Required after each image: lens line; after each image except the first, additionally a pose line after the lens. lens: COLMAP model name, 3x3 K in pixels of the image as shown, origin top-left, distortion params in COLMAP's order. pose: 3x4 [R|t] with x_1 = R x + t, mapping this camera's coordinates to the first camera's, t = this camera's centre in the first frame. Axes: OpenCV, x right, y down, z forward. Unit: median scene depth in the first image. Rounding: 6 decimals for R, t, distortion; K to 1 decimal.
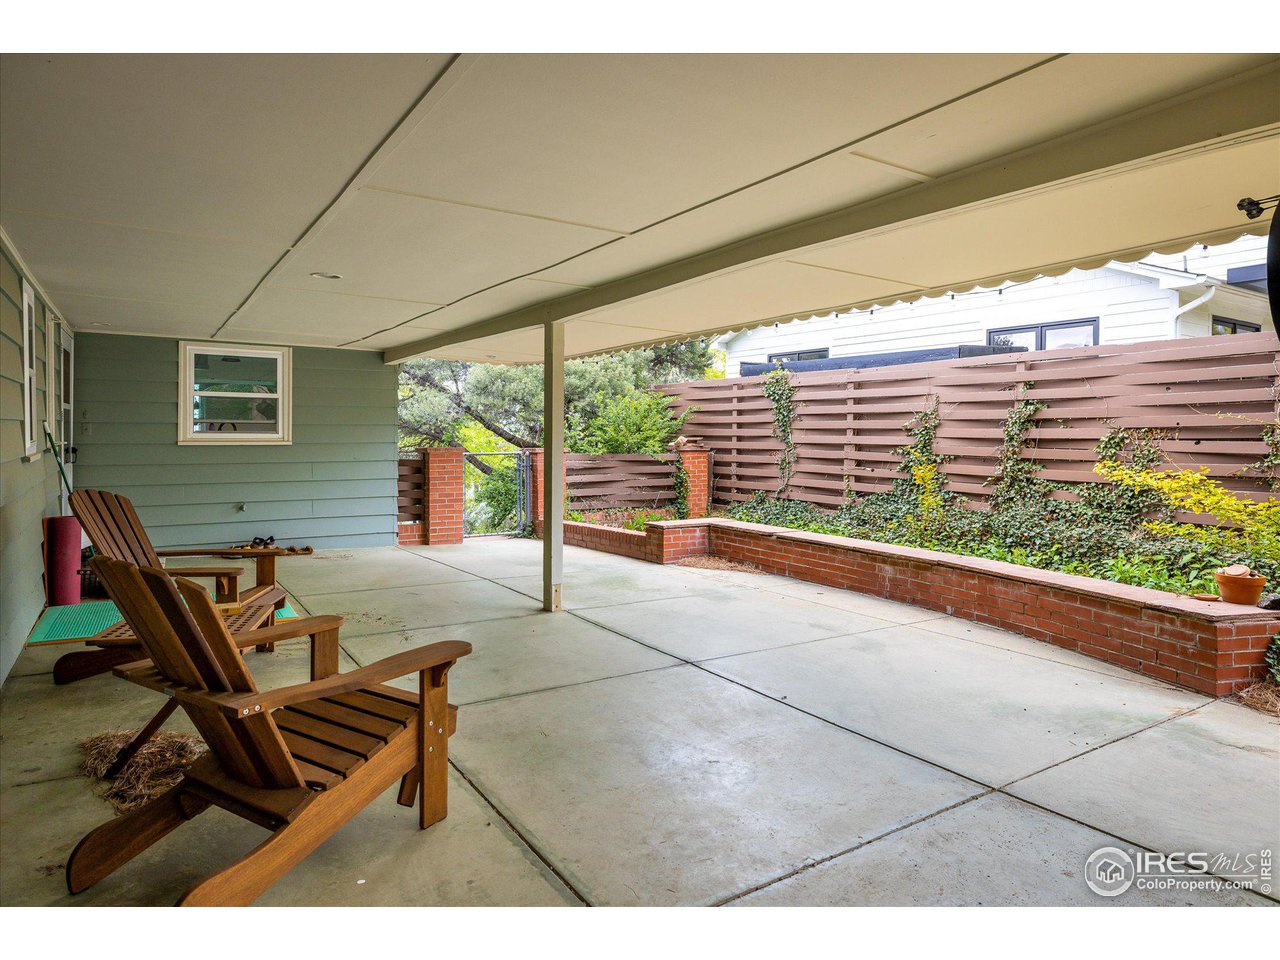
lens RADIAL K [[789.1, 0, 640.0], [0, 789.1, 480.0], [0, 0, 1]] dist [-0.001125, -0.000108]
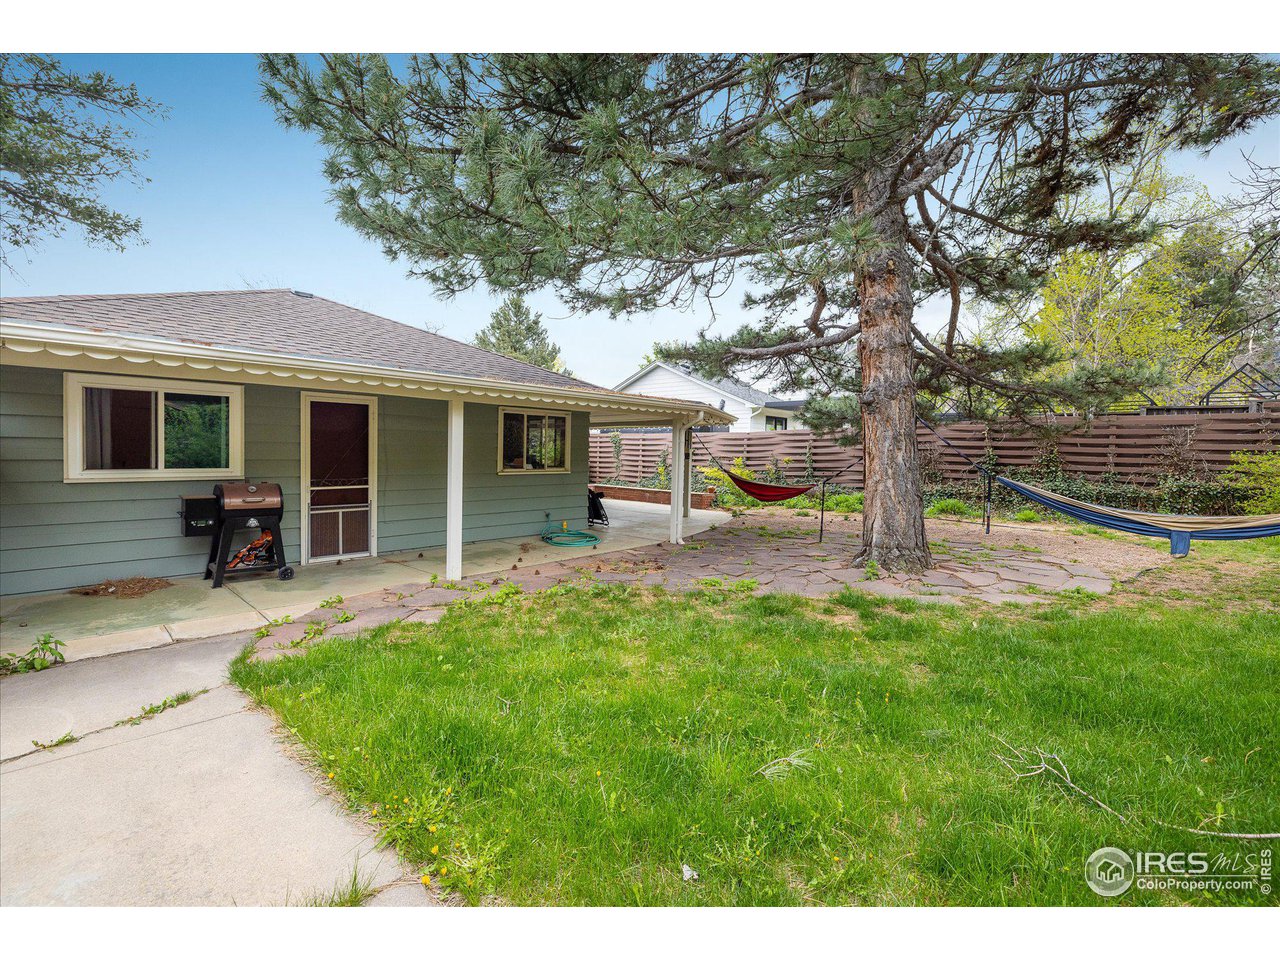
lens RADIAL K [[592.9, 0, 640.5], [0, 592.9, 453.7], [0, 0, 1]] dist [0.000832, 0.000104]
pose [[0.971132, 0.009430, 0.238355, -0.255560], [0.002082, 0.998845, -0.048003, 0.035846], [-0.238532, 0.047114, 0.969991, -1.124814]]
